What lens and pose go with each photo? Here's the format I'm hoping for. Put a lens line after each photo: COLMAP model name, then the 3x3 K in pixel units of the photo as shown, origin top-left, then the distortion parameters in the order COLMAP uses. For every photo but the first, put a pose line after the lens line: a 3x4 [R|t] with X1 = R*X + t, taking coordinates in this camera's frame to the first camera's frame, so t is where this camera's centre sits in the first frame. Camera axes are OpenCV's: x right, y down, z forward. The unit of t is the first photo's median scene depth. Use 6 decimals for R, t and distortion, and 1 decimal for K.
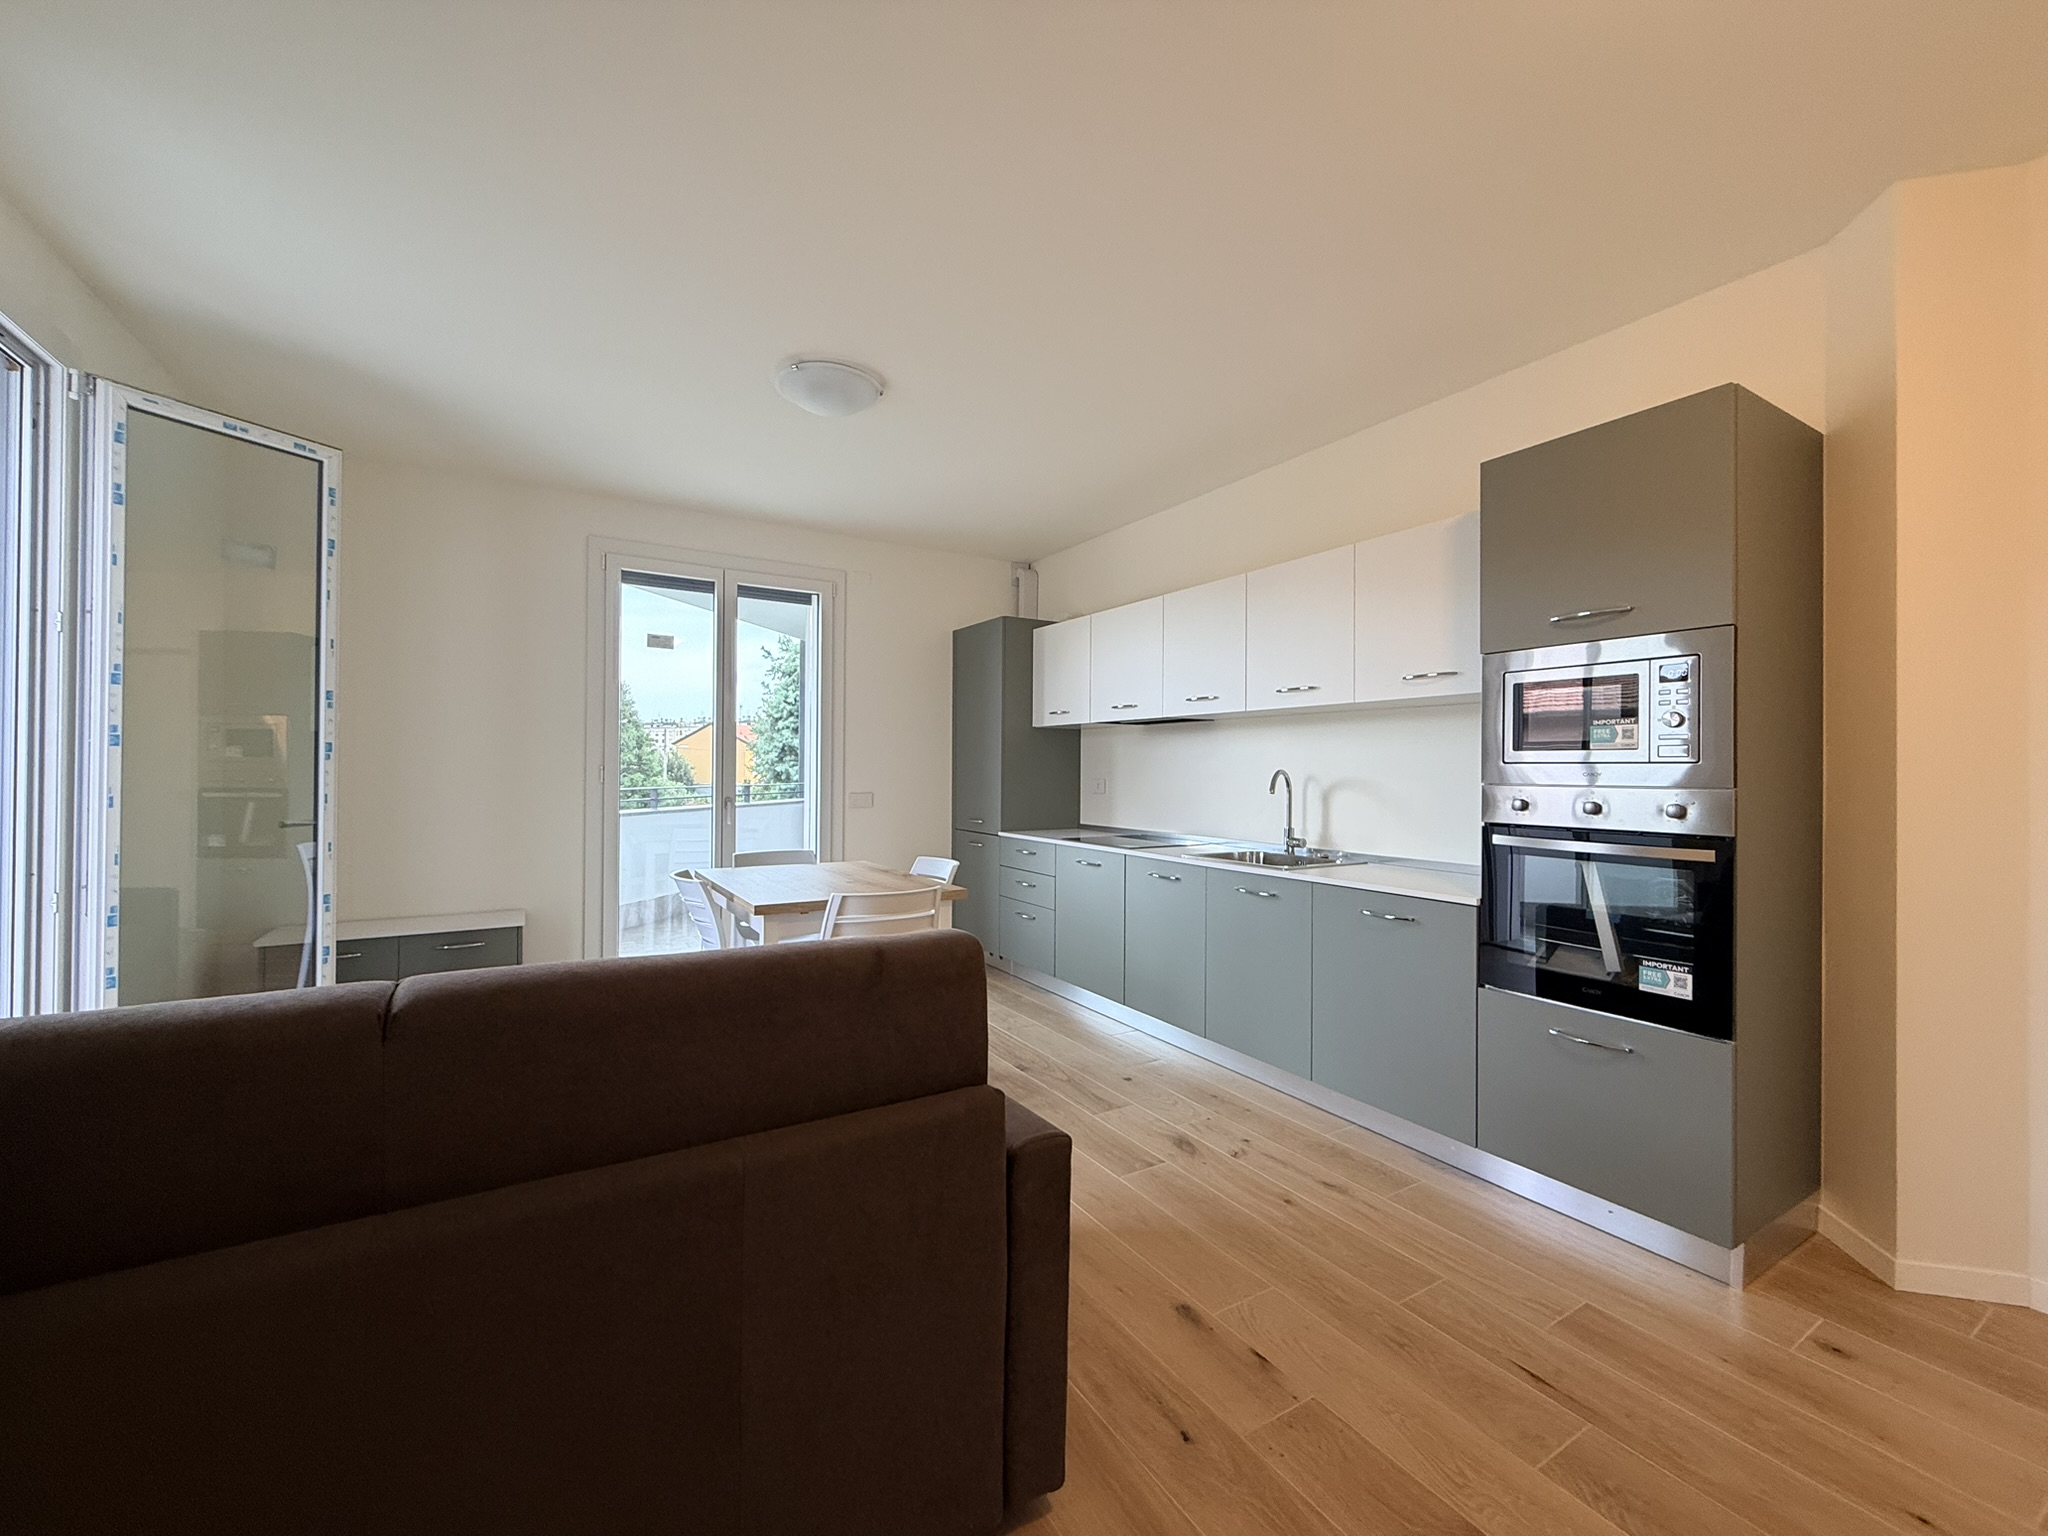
lens RADIAL K [[816.6, 0, 1020.6], [0, 816.6, 765.4], [0, 0, 1]] dist [-0.000126, 0.000127]
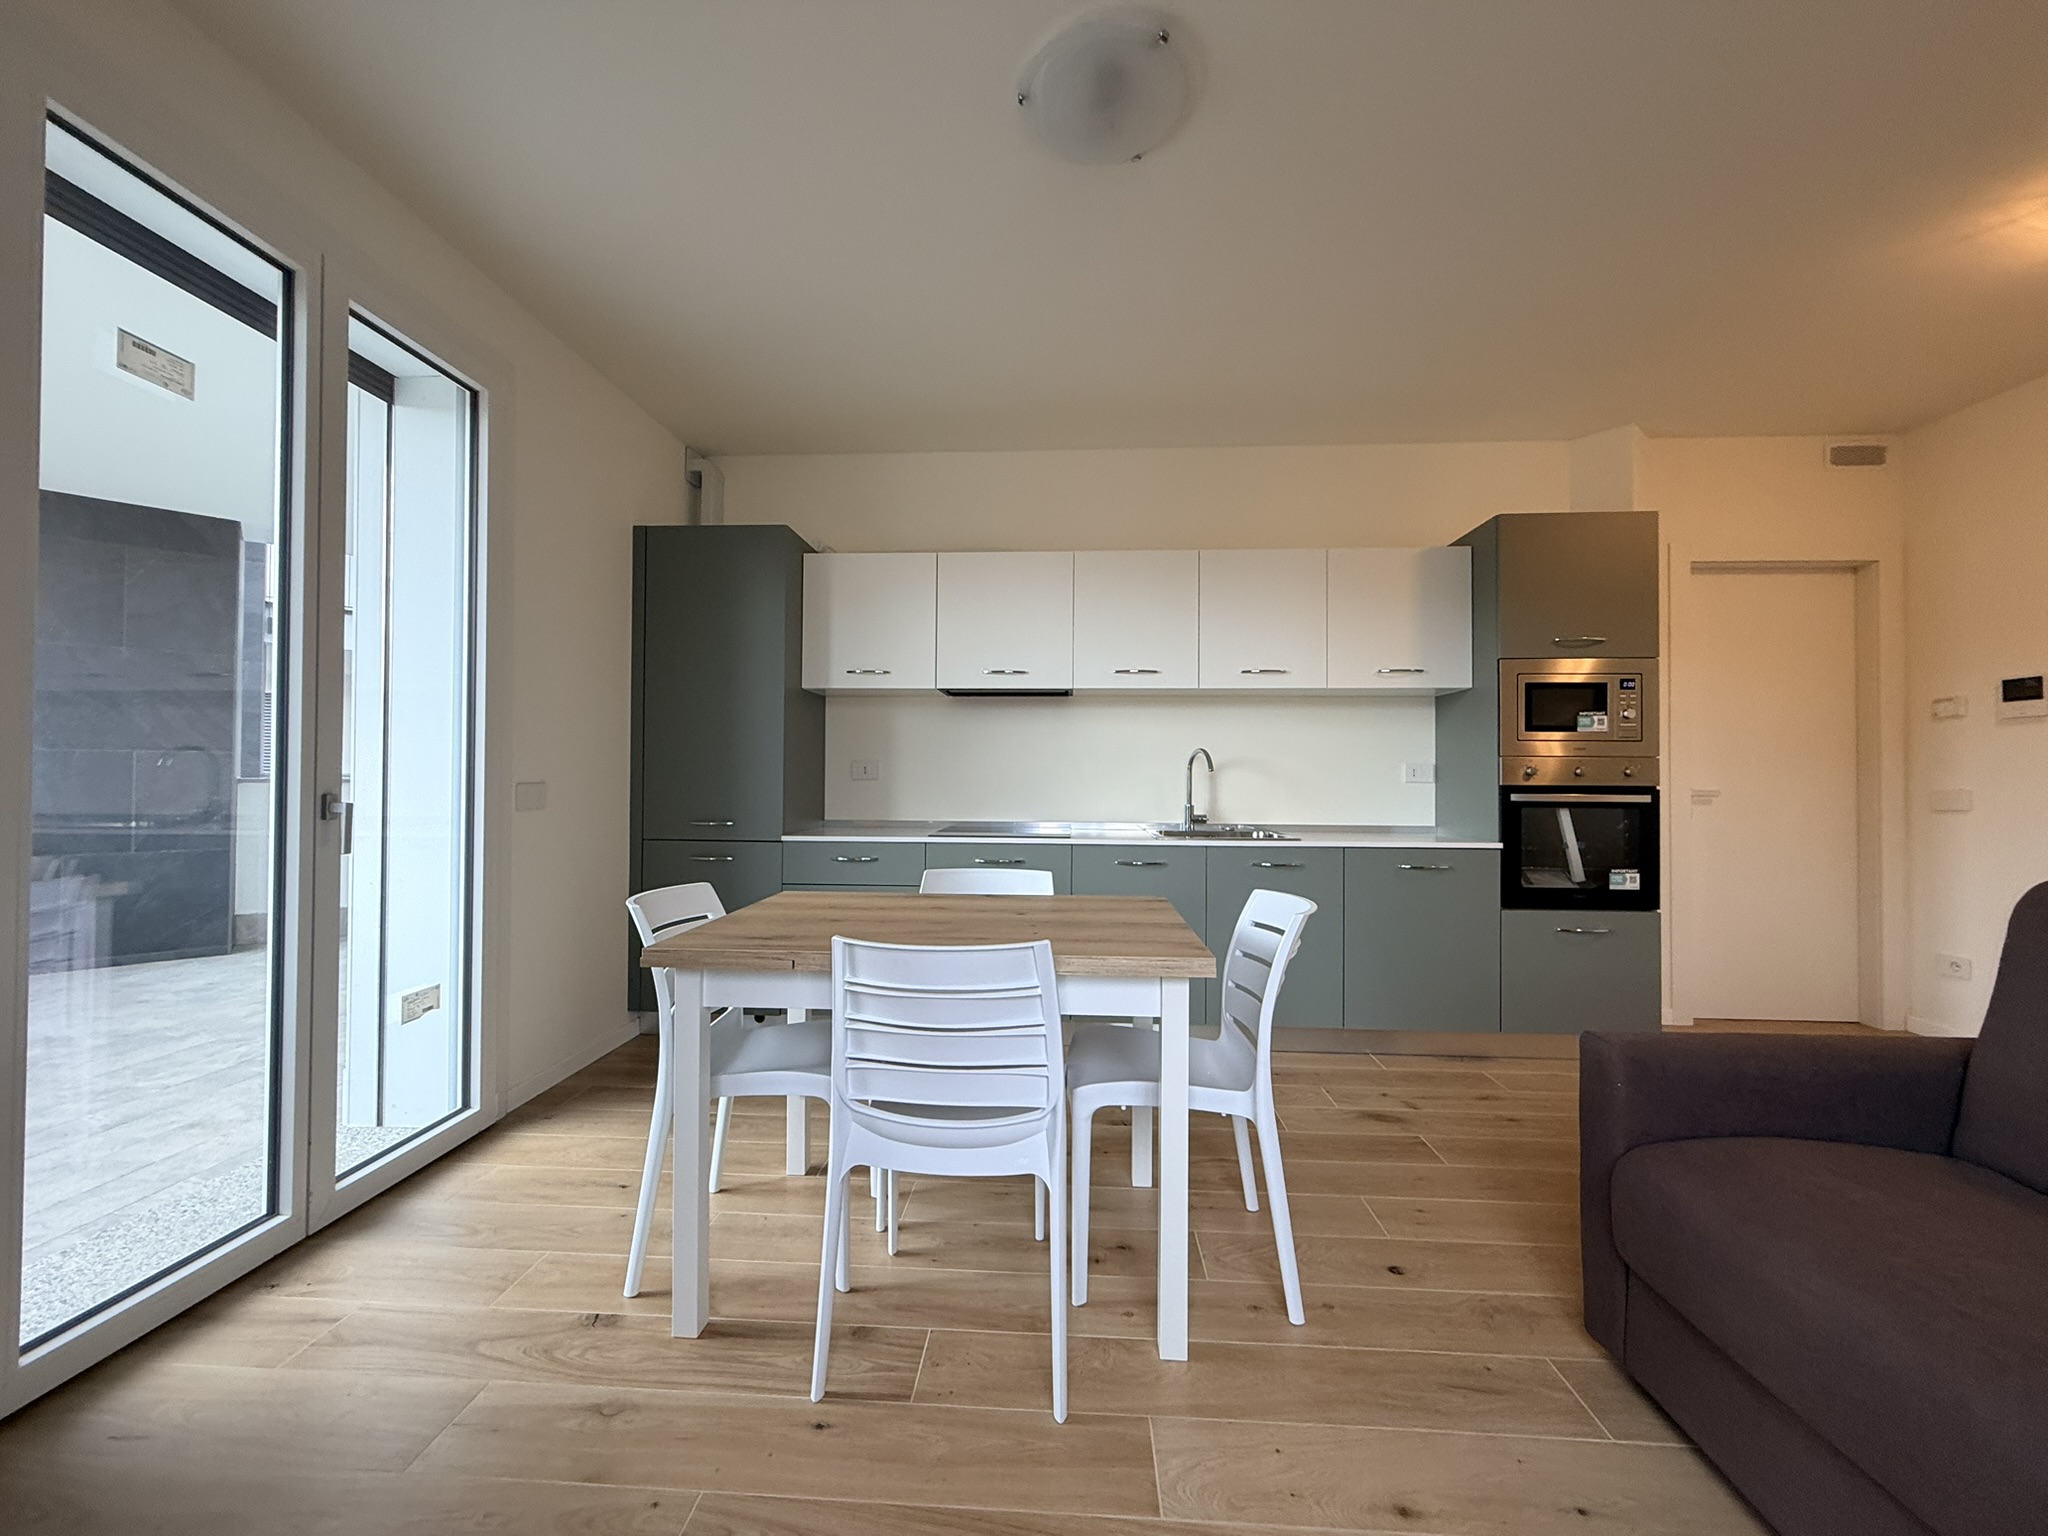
lens RADIAL K [[816.6, 0, 1020.6], [0, 816.6, 765.4], [0, 0, 1]] dist [-0.000126, 0.000127]
pose [[0.566729, 0.005542, 0.823886, -0.912621], [-0.006178, 0.999978, -0.002477, 0.042684], [-0.823881, -0.003686, 0.566750, 0.840176]]
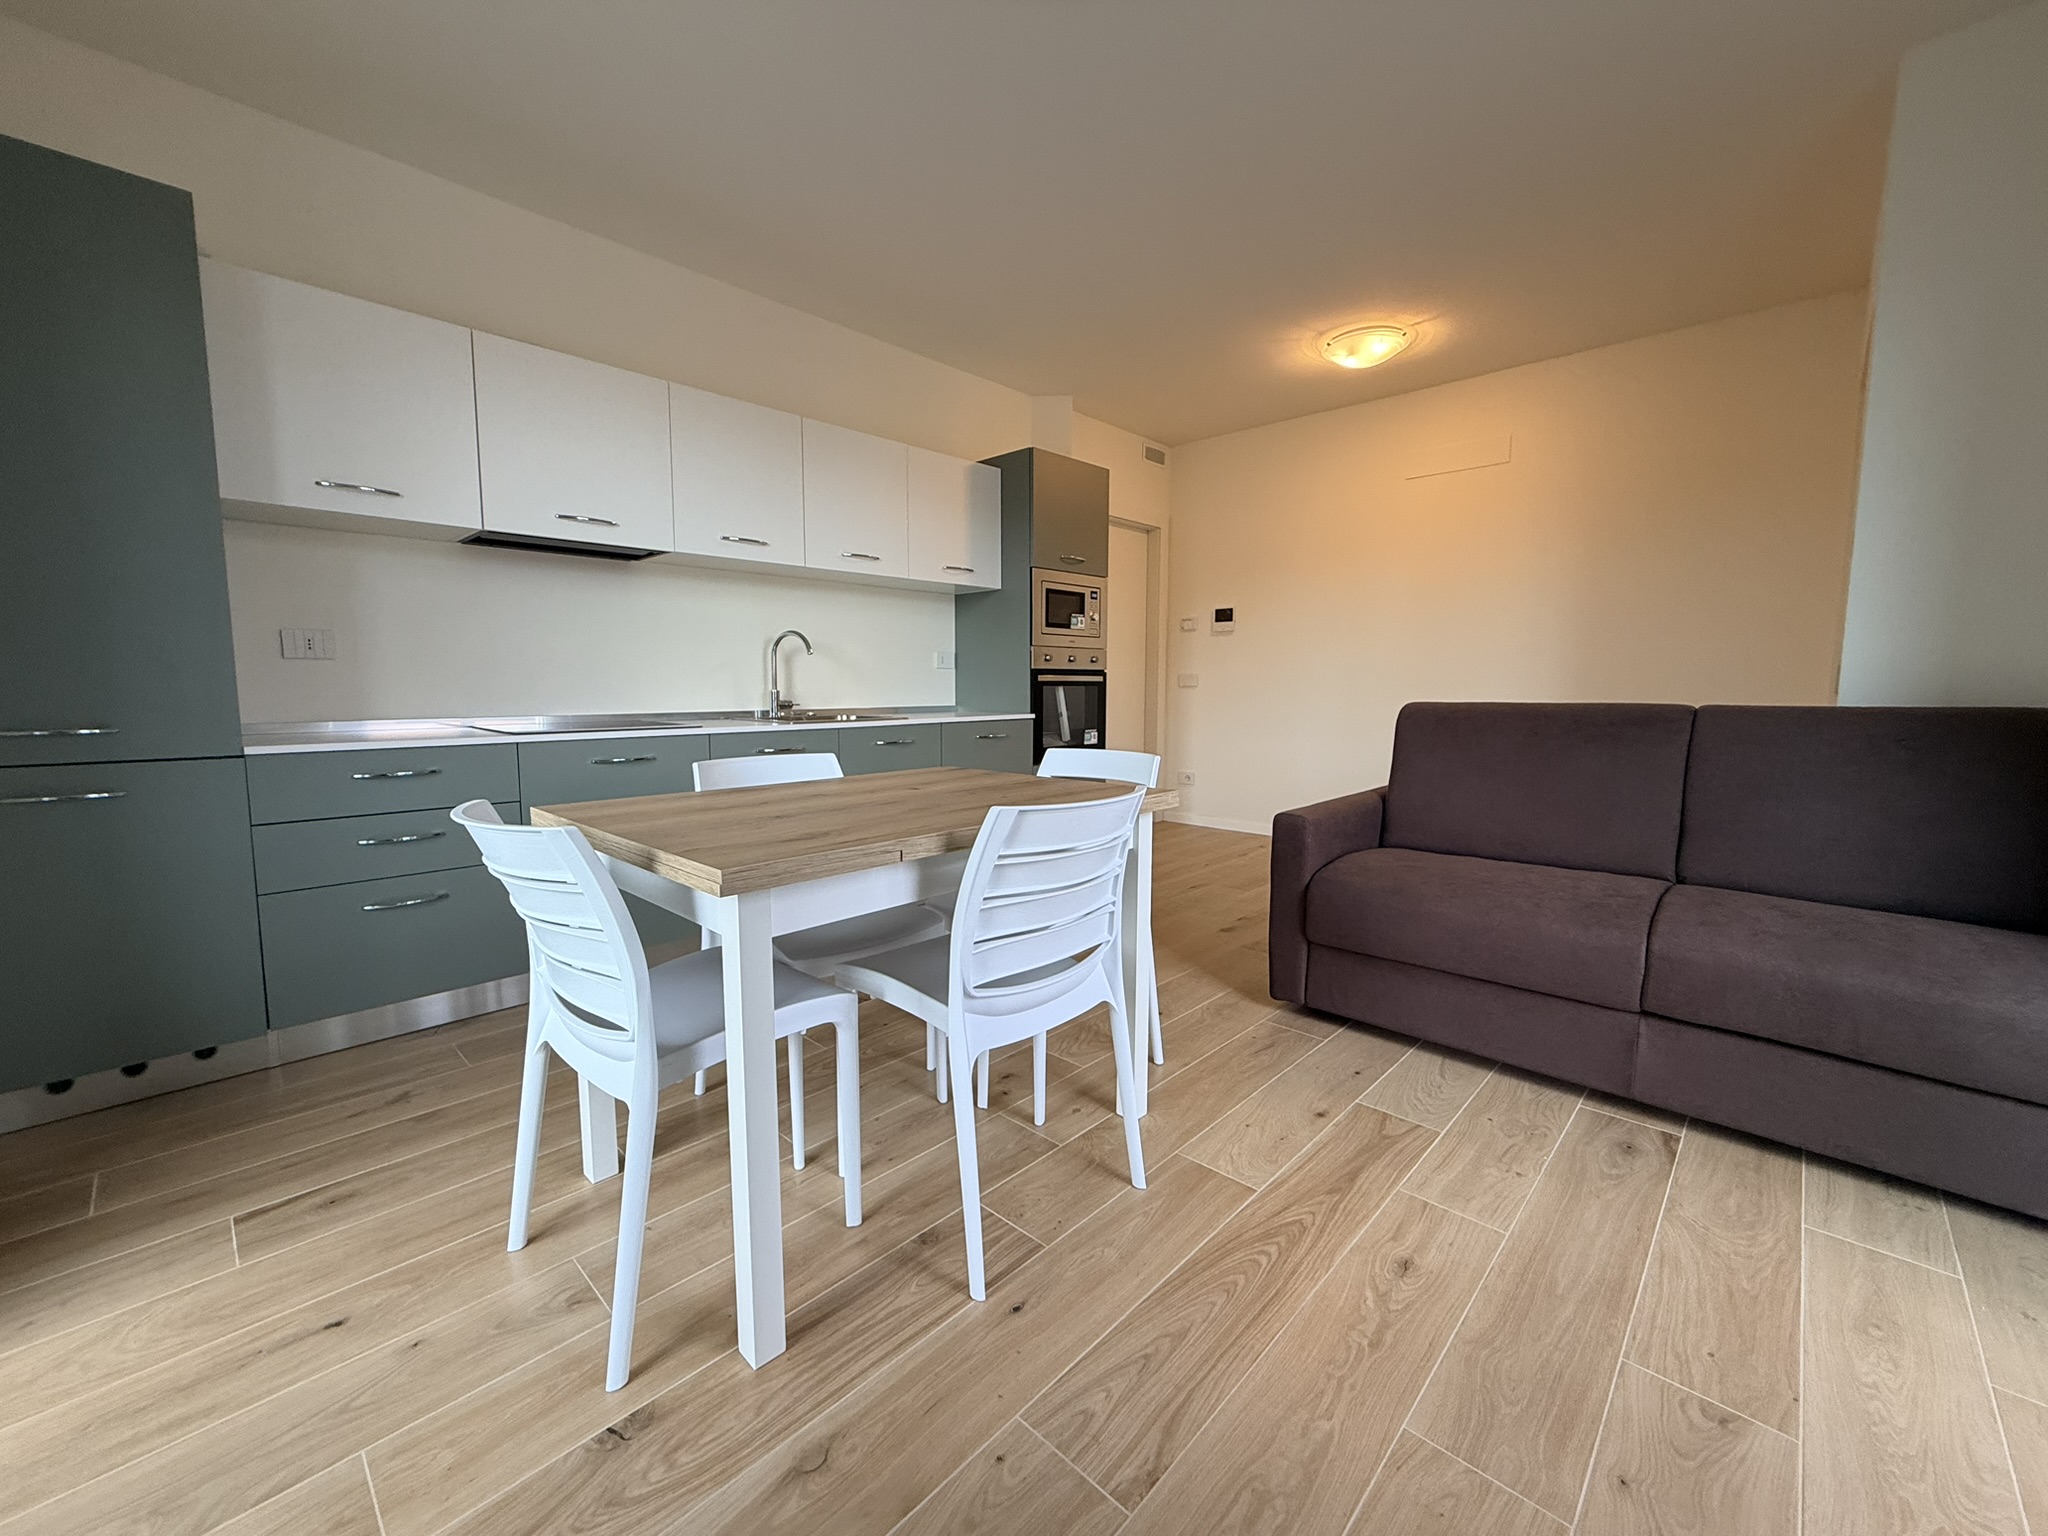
lens RADIAL K [[817.8, 0, 1021.4], [0, 817.8, 760.8], [0, 0, 1]] dist [0.000728, 0.000052]
pose [[-0.262261, -0.103185, 0.959465, -1.004491], [-0.010949, 0.994521, 0.103962, 0.078647], [-0.964935, 0.016760, -0.261953, 1.381844]]
